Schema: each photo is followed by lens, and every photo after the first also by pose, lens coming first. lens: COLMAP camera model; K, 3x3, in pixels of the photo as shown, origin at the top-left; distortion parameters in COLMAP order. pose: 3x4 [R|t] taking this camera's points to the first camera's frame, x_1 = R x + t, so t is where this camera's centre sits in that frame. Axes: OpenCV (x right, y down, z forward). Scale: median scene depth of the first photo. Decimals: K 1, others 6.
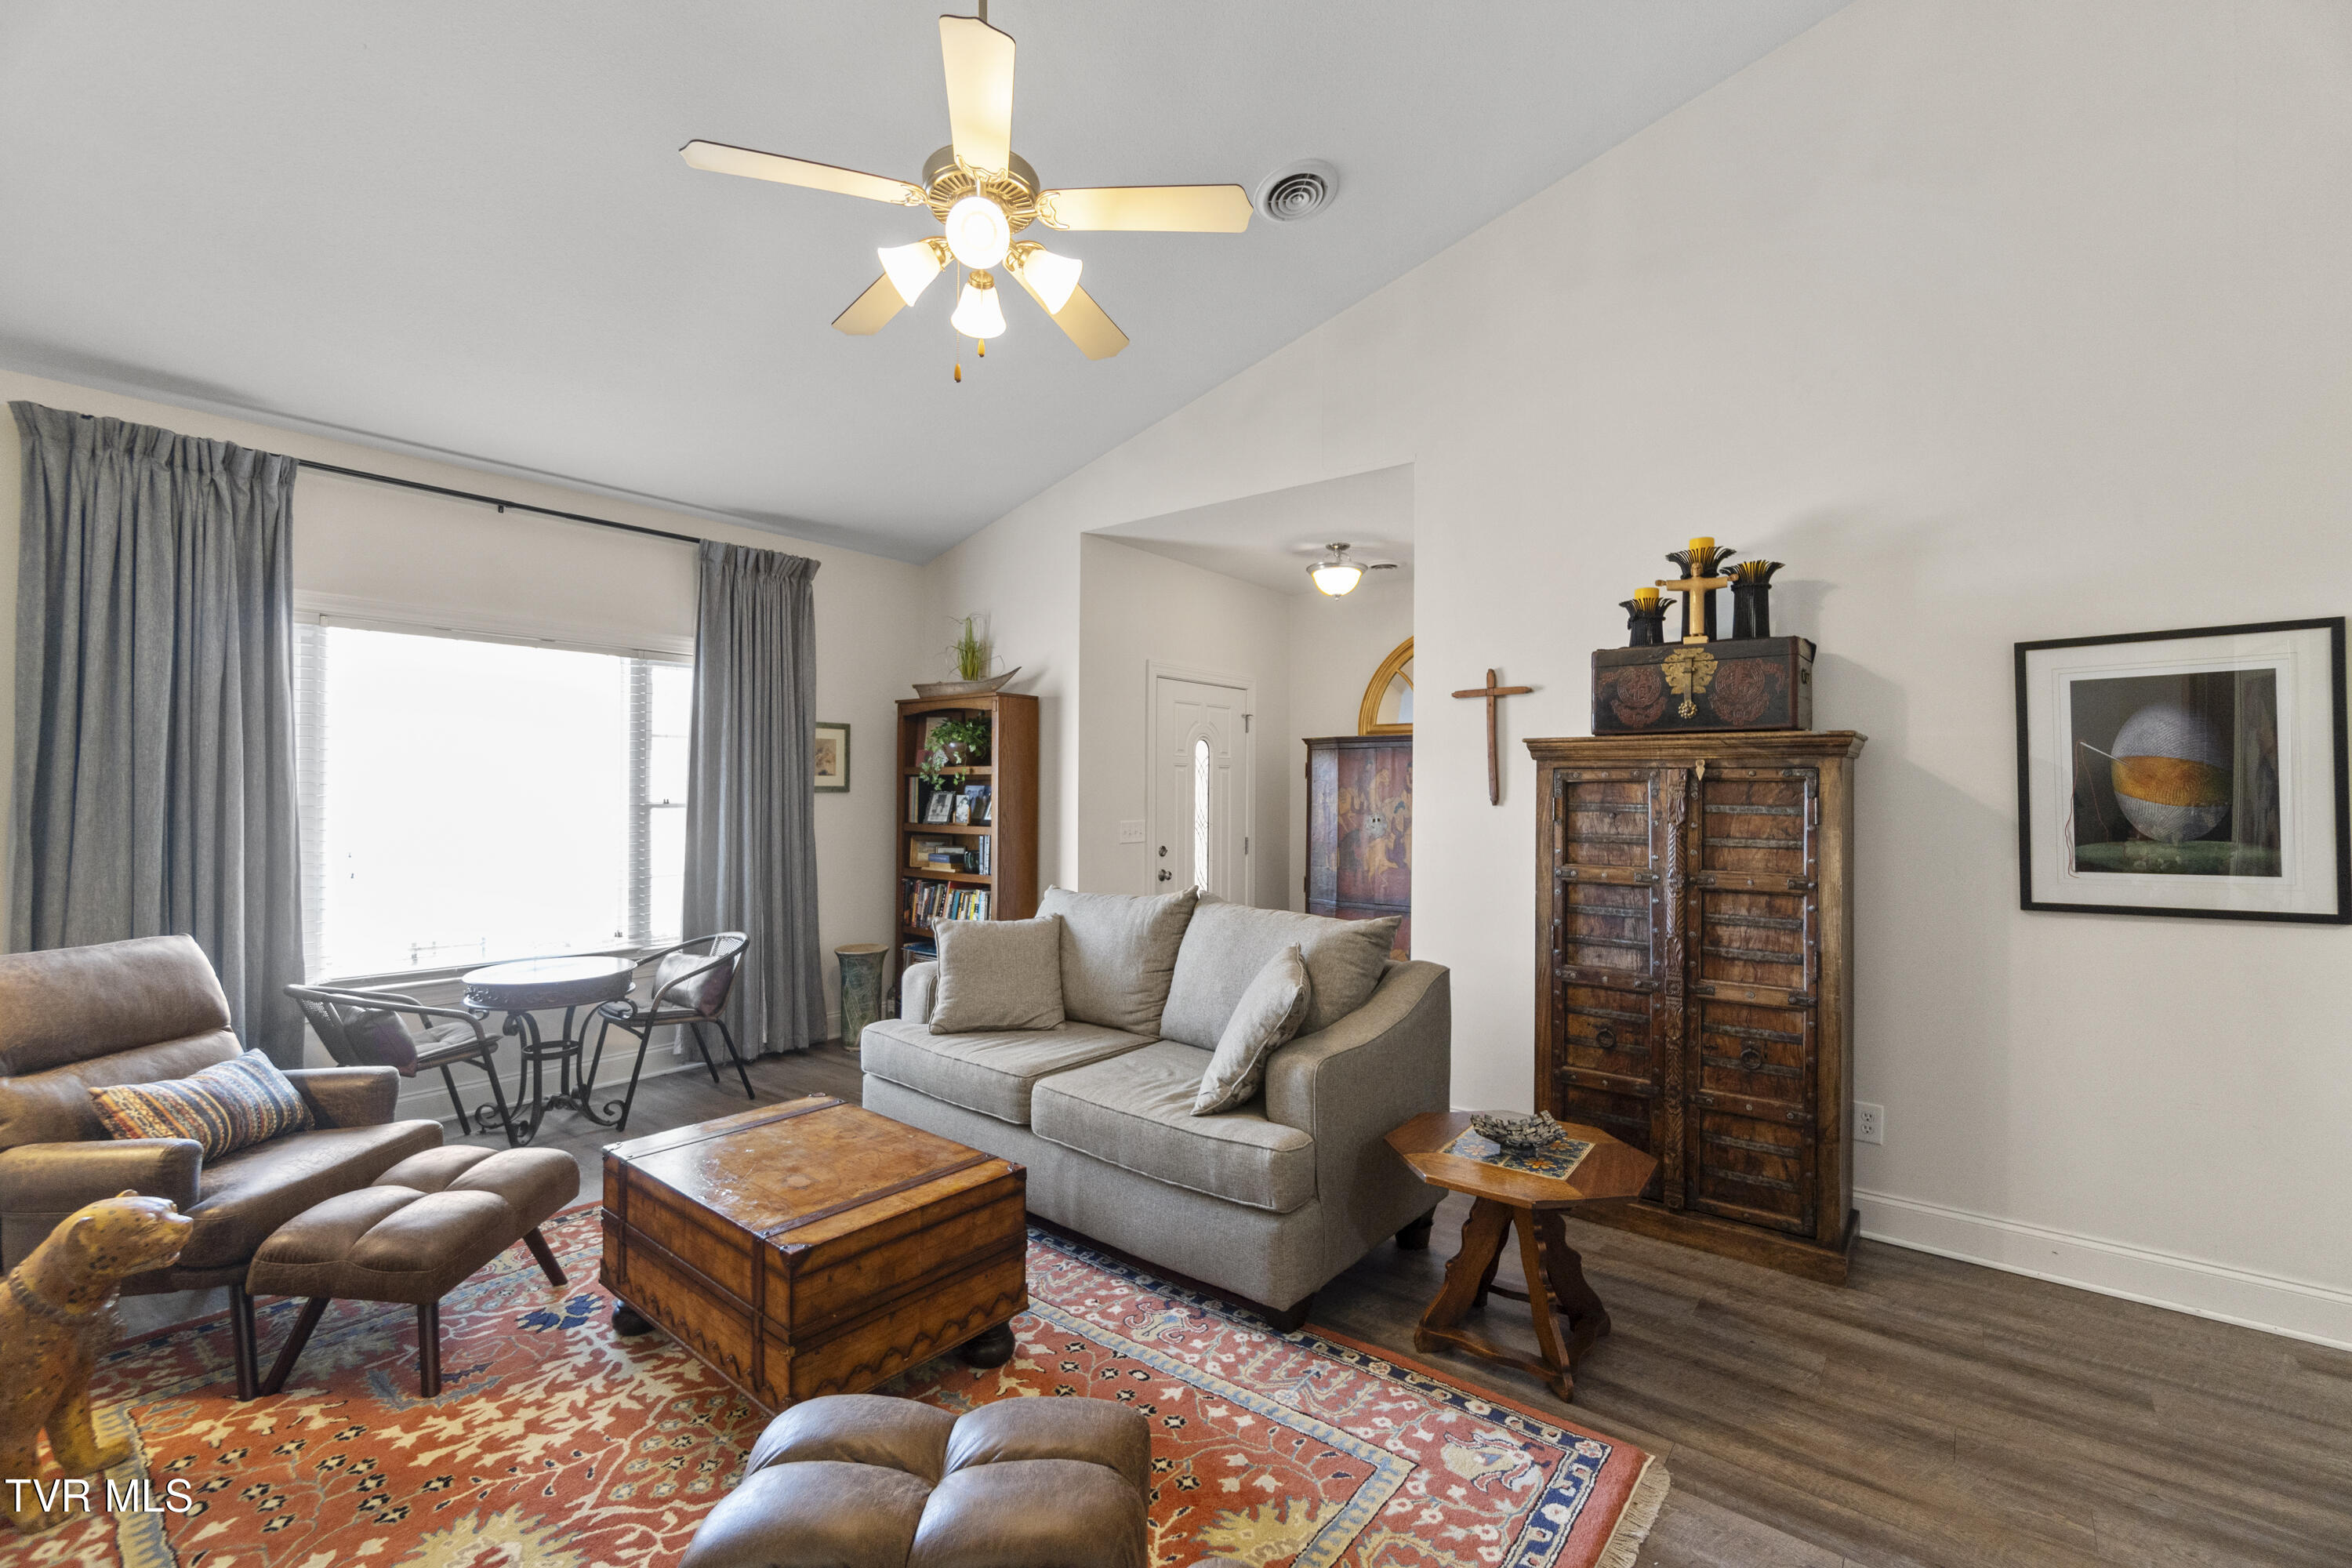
lens RADIAL K [[1011.7, 0, 1185.5], [0, 1011.7, 782.3], [0, 0, 1]] dist [0.001473, 0.000611]
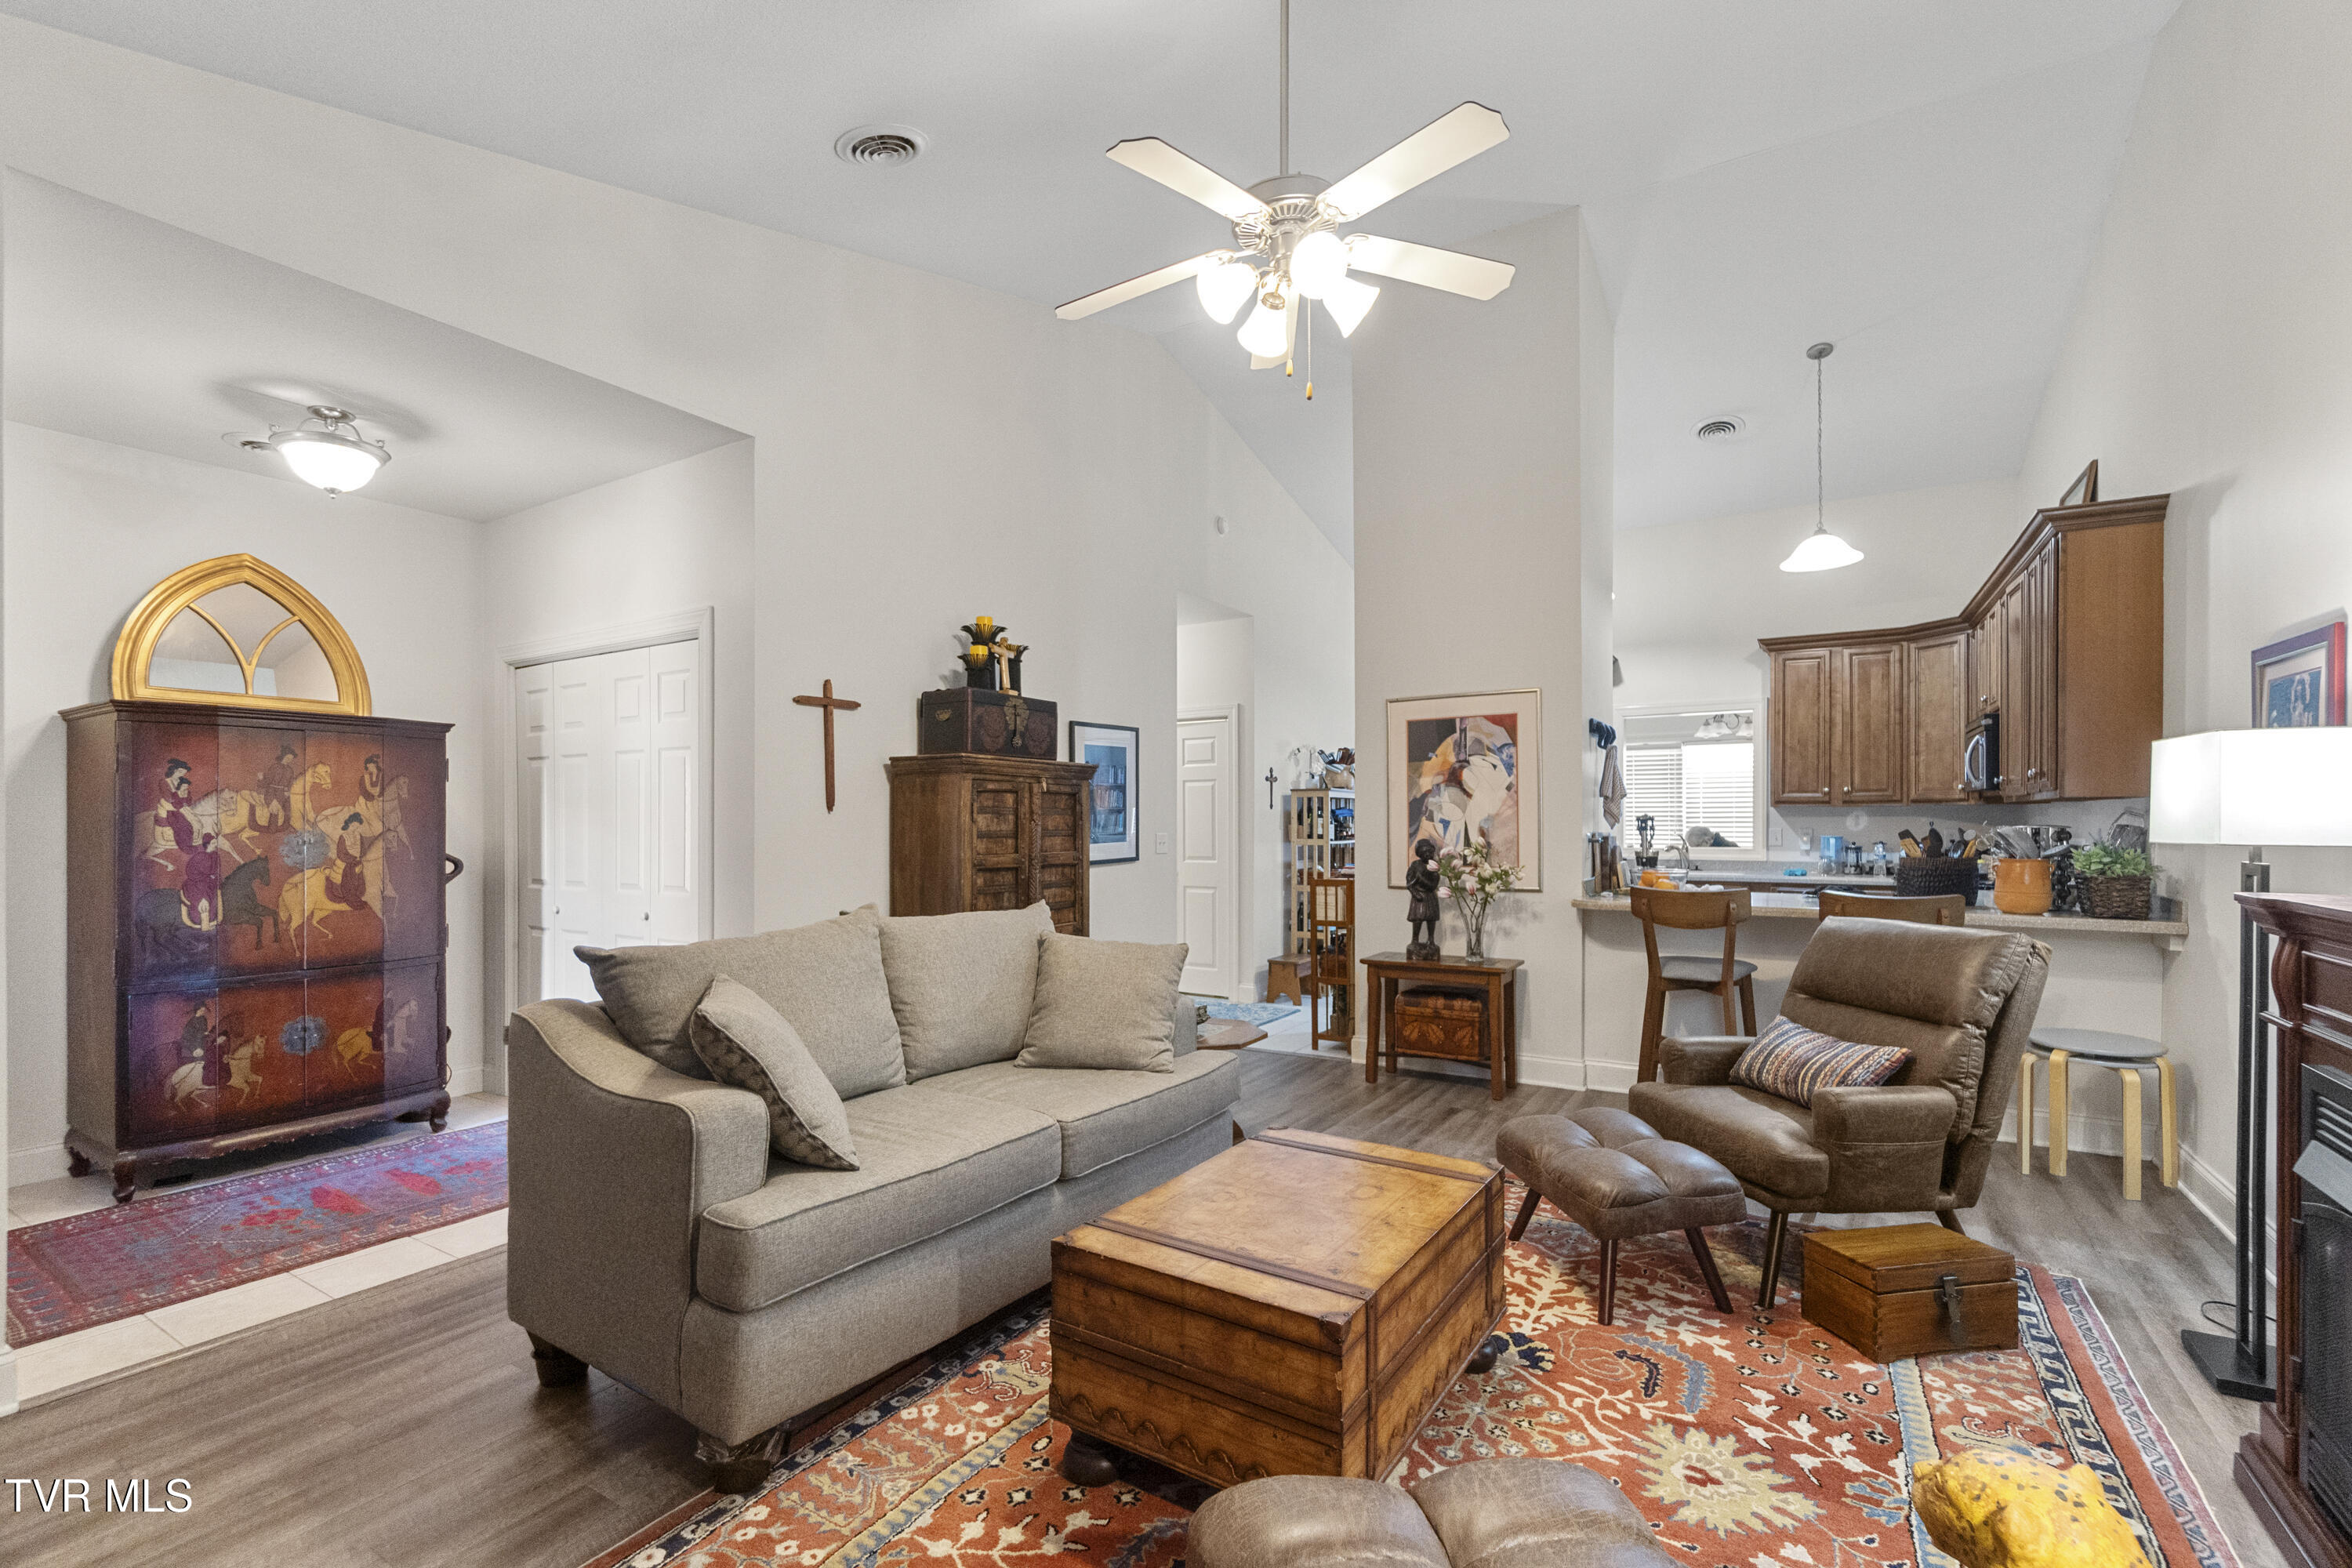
lens RADIAL K [[1024.1, 0, 1168.9], [0, 1024.1, 814.9], [0, 0, 1]] dist [-0.002379, -0.000099]
pose [[-0.103422, 0.003335, 0.994632, -0.845316], [-0.005837, 0.999975, -0.003959, 0.031442], [-0.994620, -0.006215, -0.103400, 0.826248]]
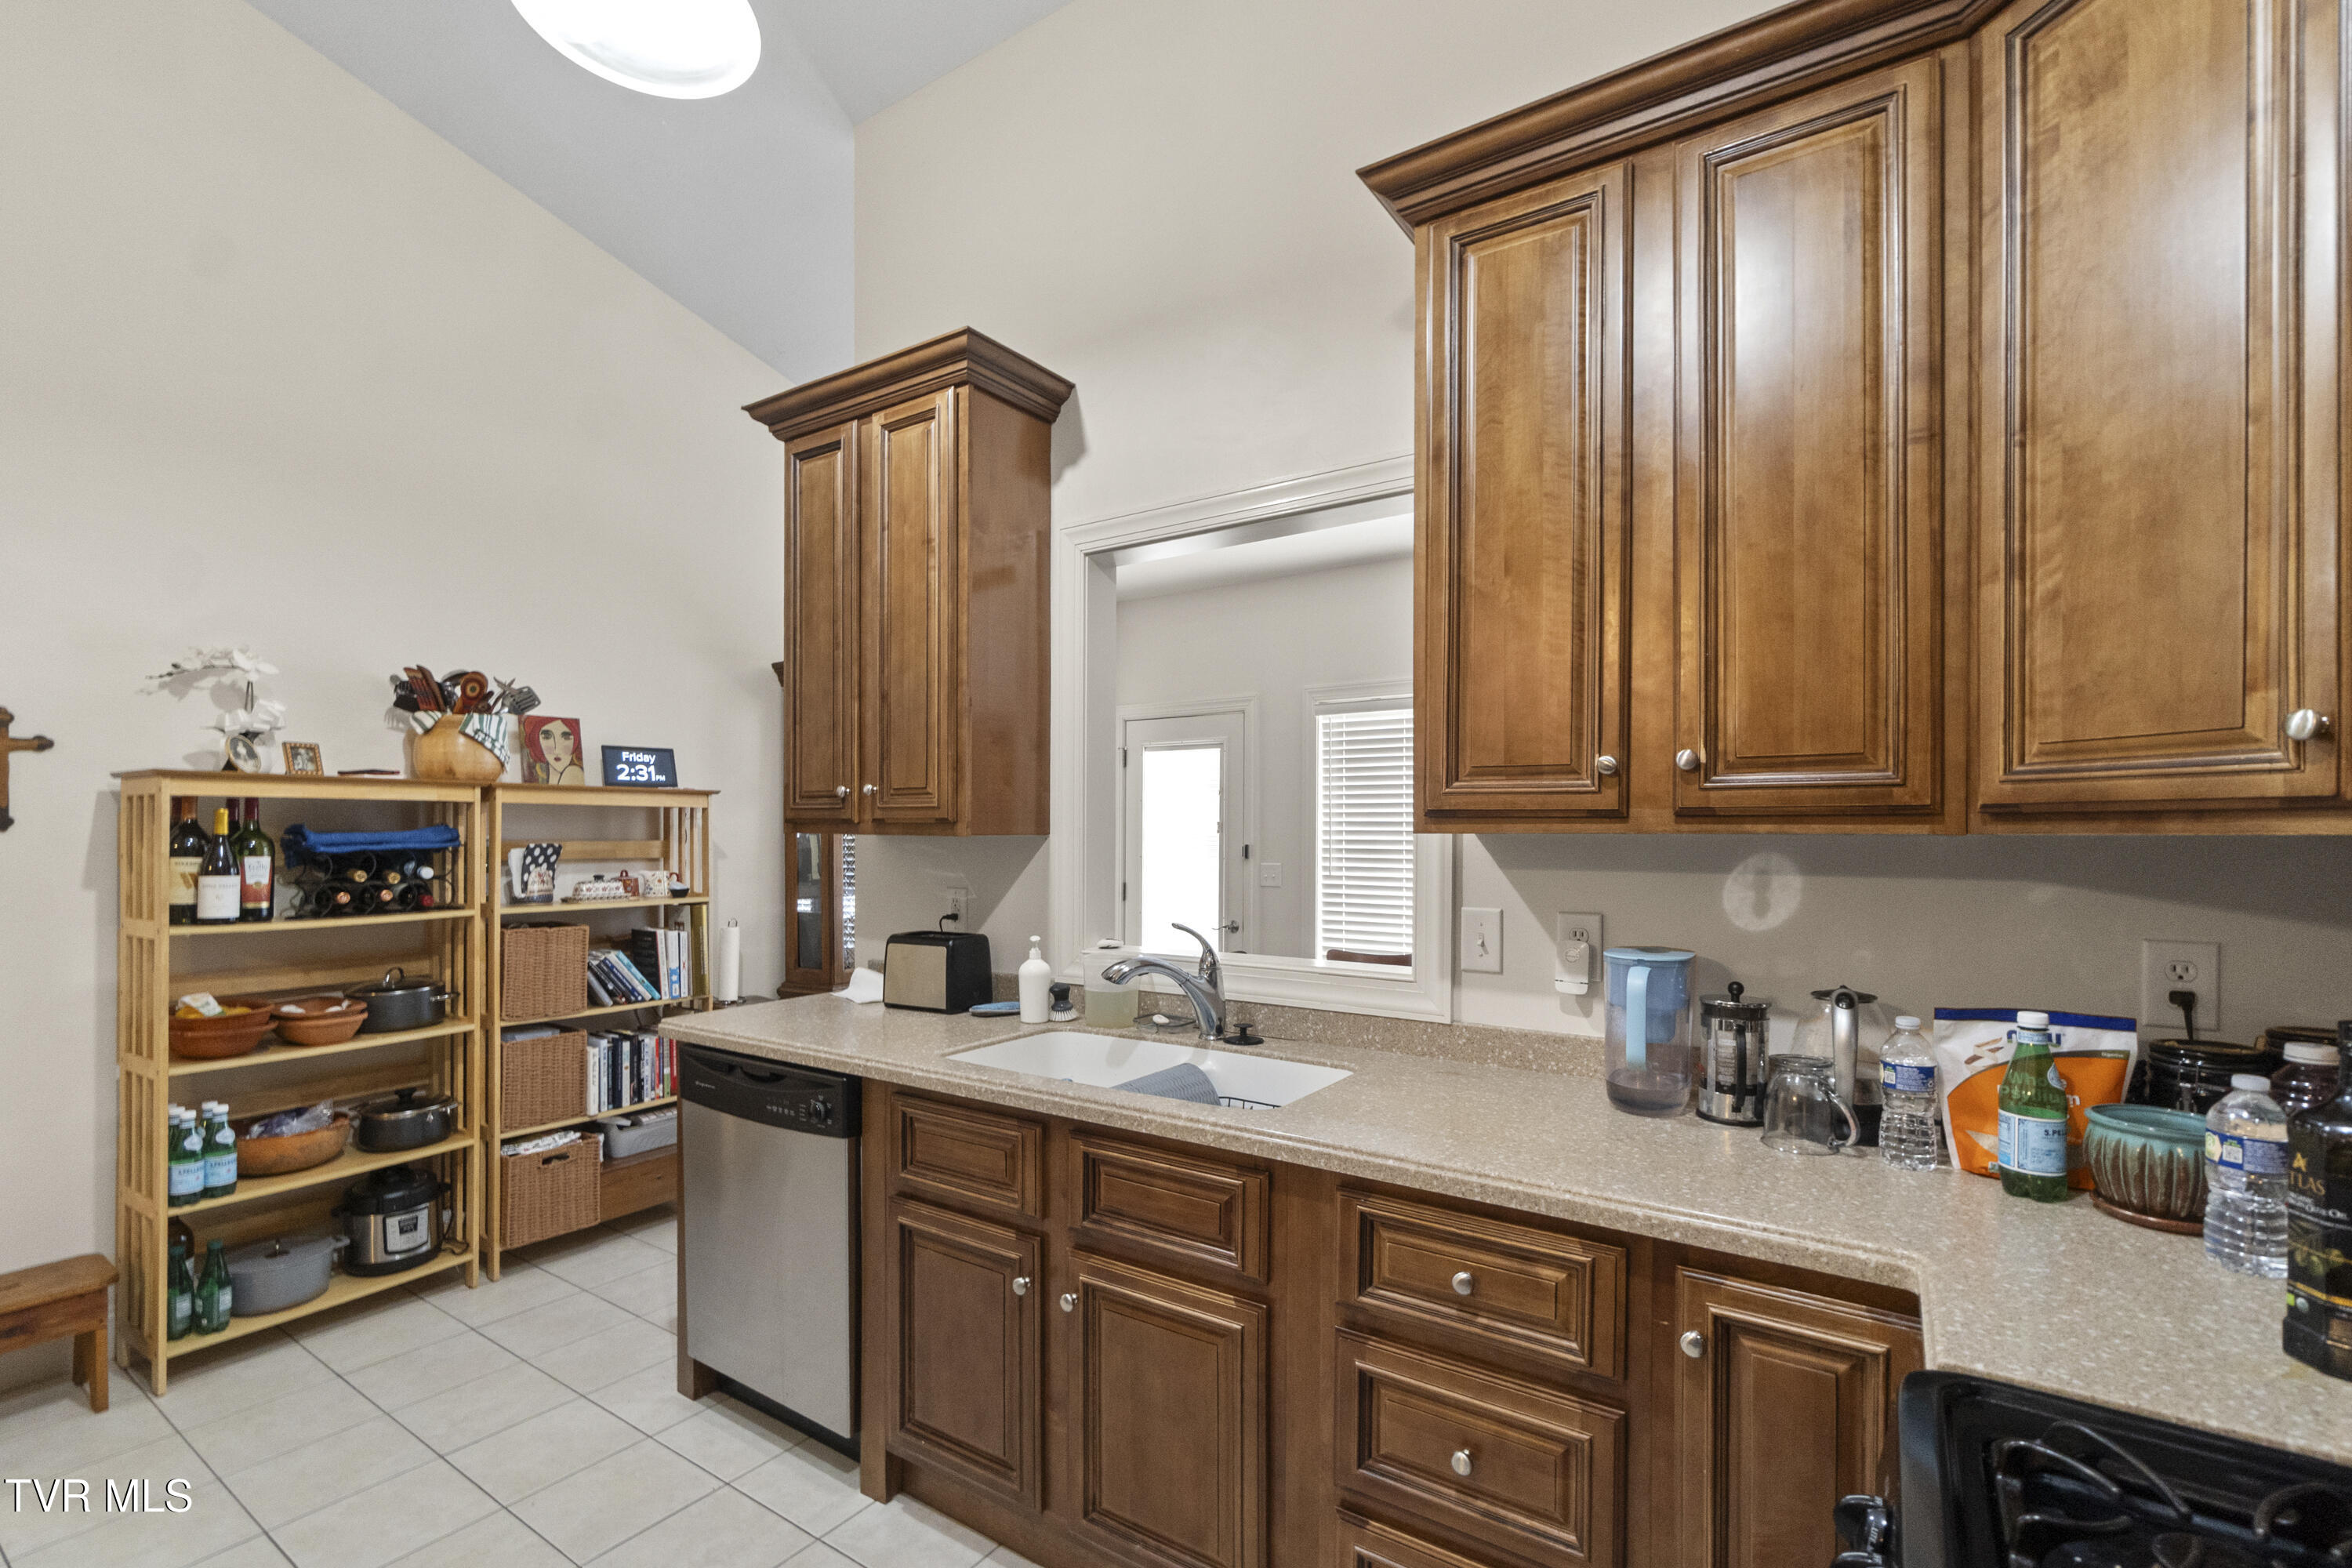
lens RADIAL K [[1044.0, 0, 1165.0], [0, 1044.0, 834.6], [0, 0, 1]] dist [-0.002295, 0.000027]
pose [[-0.059545, -0.006244, 0.998206, 0.445653], [-0.011136, 0.999922, 0.005590, 0.001826], [-0.998163, -0.010783, -0.059610, -0.336194]]
